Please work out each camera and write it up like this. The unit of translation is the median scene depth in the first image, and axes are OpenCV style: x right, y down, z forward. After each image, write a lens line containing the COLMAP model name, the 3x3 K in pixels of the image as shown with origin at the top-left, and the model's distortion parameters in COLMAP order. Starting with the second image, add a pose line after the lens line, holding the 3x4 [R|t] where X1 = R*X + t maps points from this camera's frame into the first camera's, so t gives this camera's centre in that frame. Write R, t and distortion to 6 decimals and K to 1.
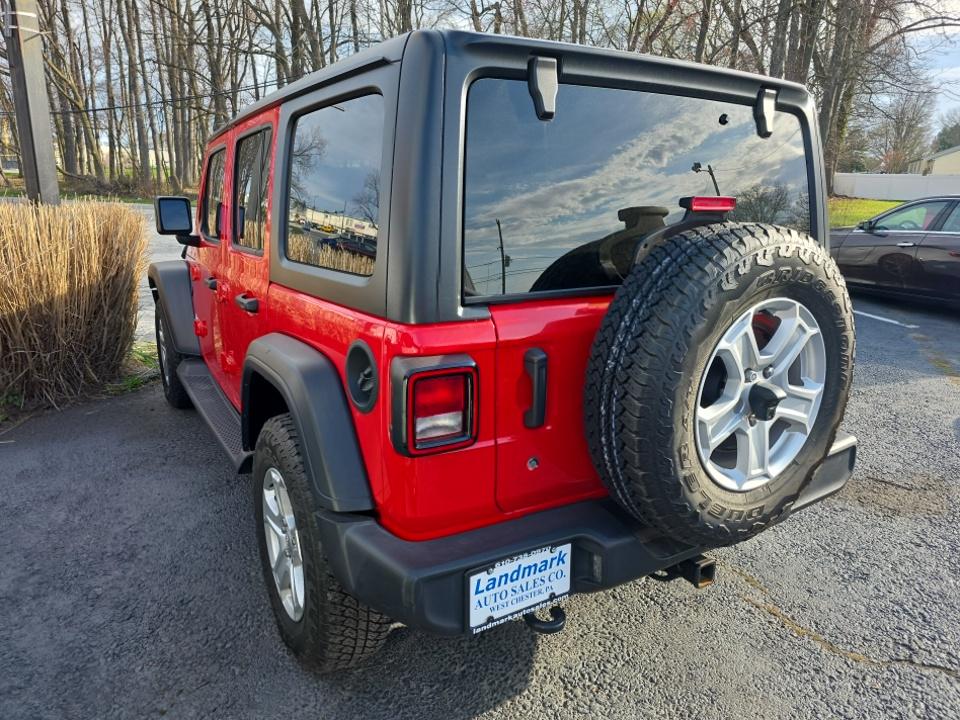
lens RADIAL K [[683.8, 0, 486.0], [0, 683.8, 376.8], [0, 0, 1]] dist [0.028409, -0.000976]
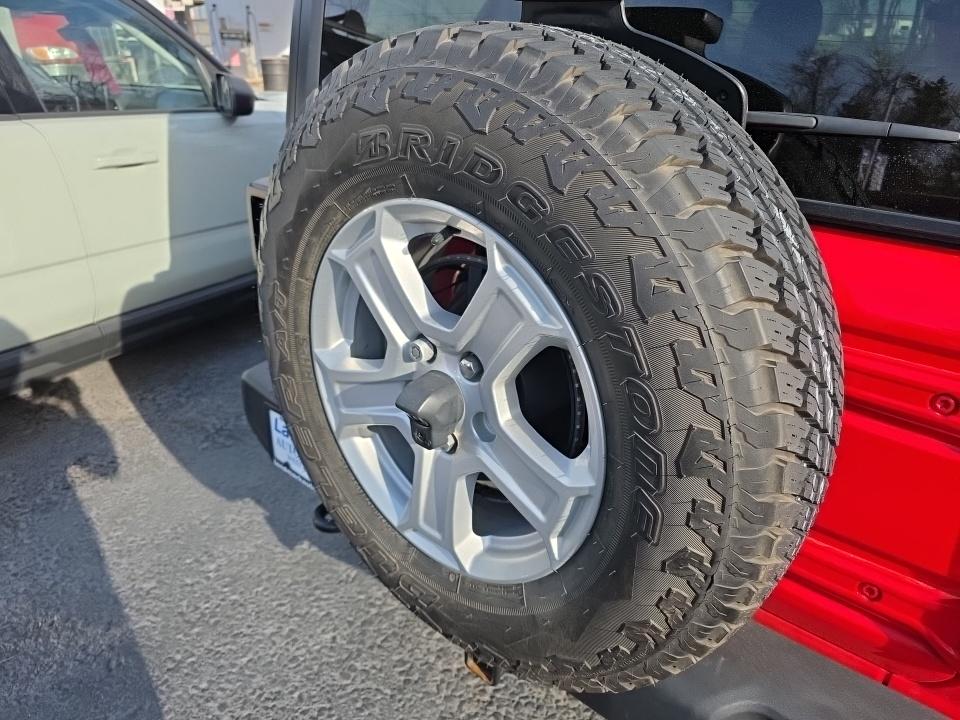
lens RADIAL K [[642.9, 0, 483.7], [0, 642.9, 390.5], [0, 0, 1]] dist [0.046197, -0.067277]
pose [[0.297086, 0.443913, -0.845388, 0.817299], [-0.287798, 0.885818, 0.364005, -0.161475], [0.910446, 0.135160, 0.390921, 0.860921]]
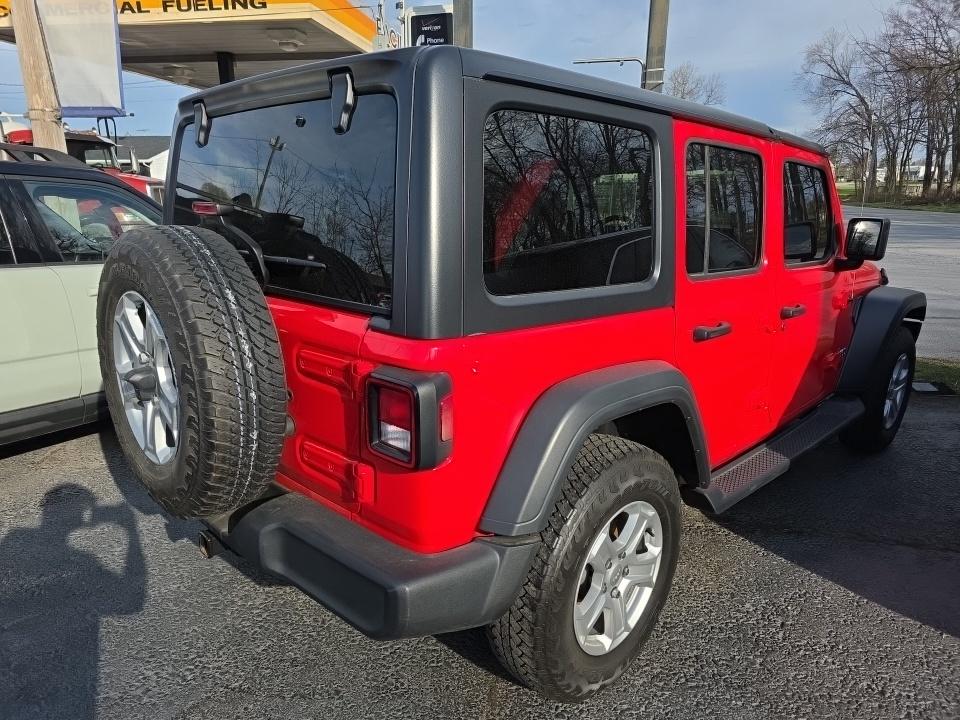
lens RADIAL K [[642.9, 0, 483.7], [0, 642.9, 390.5], [0, 0, 1]] dist [0.046197, -0.067277]
pose [[0.225278, 0.261641, -0.938506, 1.543505], [-0.277128, 0.940686, 0.195727, -0.316893], [0.934050, 0.215993, 0.284424, 1.236574]]
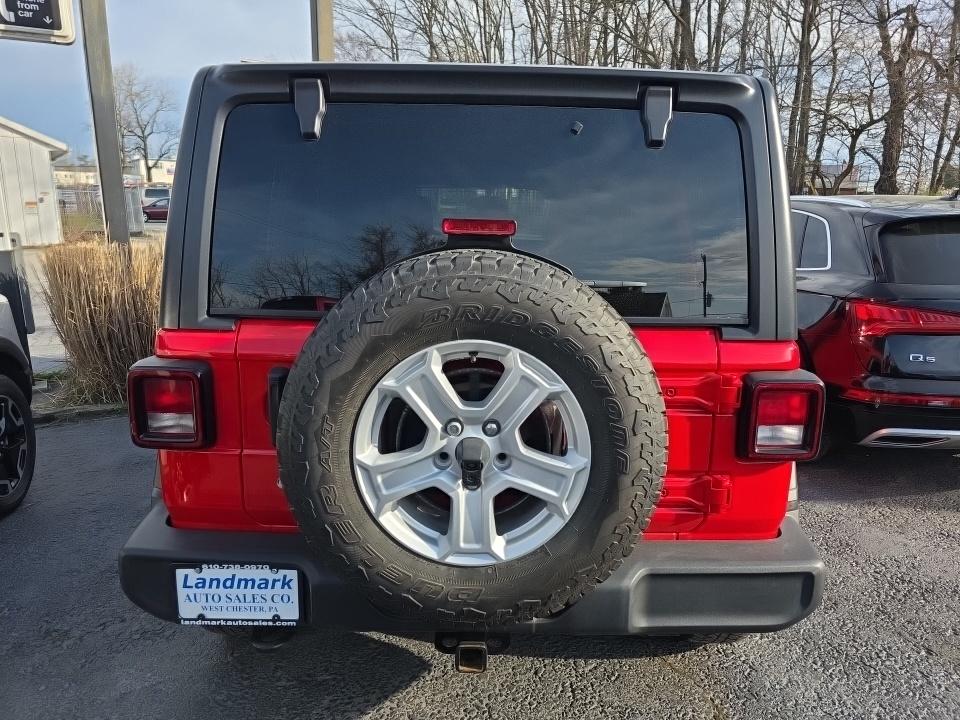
lens RADIAL K [[642.9, 0, 483.7], [0, 642.9, 390.5], [0, 0, 1]] dist [0.046197, -0.067277]
pose [[0.848190, 0.132506, -0.512851, 0.815567], [-0.151016, 0.988515, 0.005643, -0.057215], [0.507708, 0.072662, 0.858459, 0.338355]]
